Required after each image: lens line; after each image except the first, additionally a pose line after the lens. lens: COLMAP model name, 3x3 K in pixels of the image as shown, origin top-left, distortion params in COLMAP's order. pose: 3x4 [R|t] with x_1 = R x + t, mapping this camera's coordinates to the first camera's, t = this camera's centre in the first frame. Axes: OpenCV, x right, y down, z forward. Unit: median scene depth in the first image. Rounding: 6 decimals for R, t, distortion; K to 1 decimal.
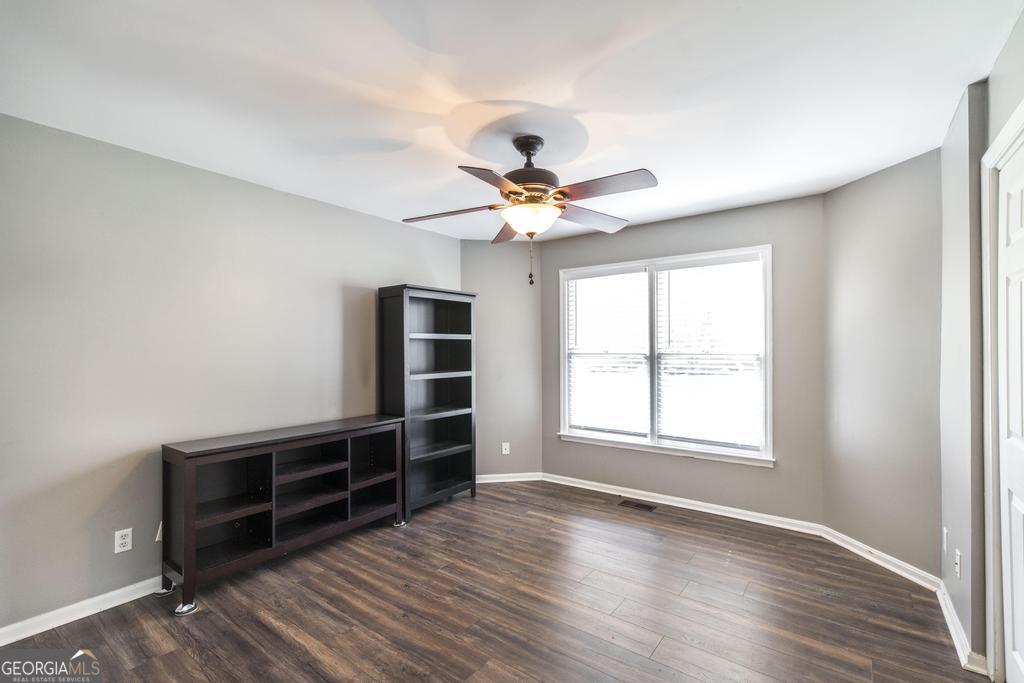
lens RADIAL K [[456.2, 0, 509.6], [0, 456.2, 344.8], [0, 0, 1]] dist [-0.001703, -0.000218]
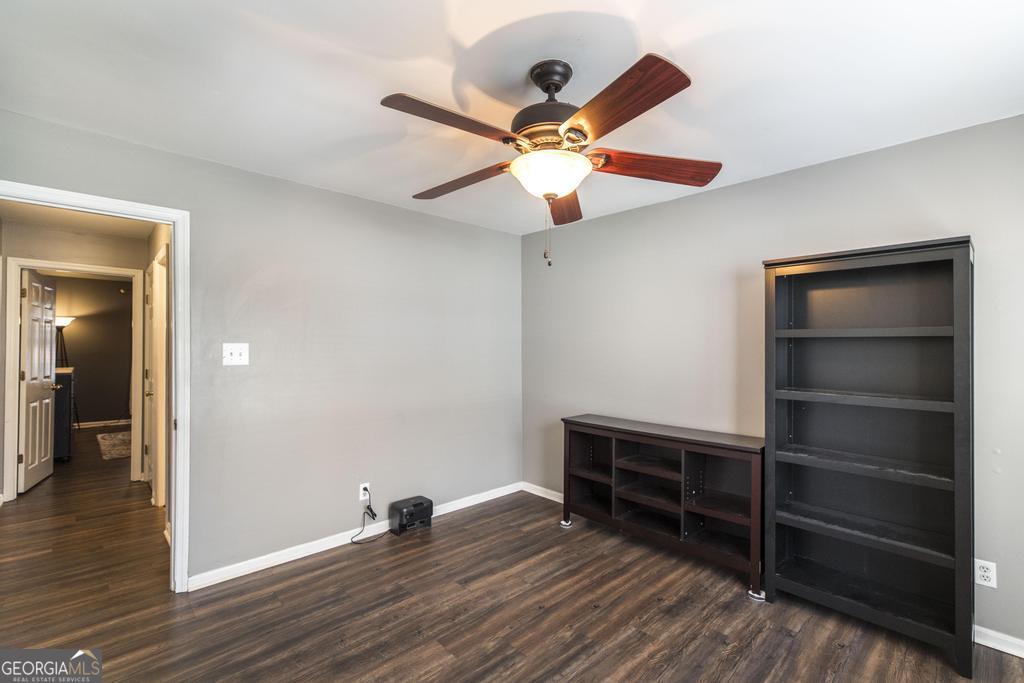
lens RADIAL K [[456.2, 0, 511.8], [0, 456.2, 338.5], [0, 0, 1]] dist [-0.001703, -0.000218]
pose [[-0.159192, -0.005283, -0.987233, 0.687005], [-0.002045, 0.999985, -0.005021, -0.010747], [0.987246, 0.001219, -0.159201, 0.935386]]
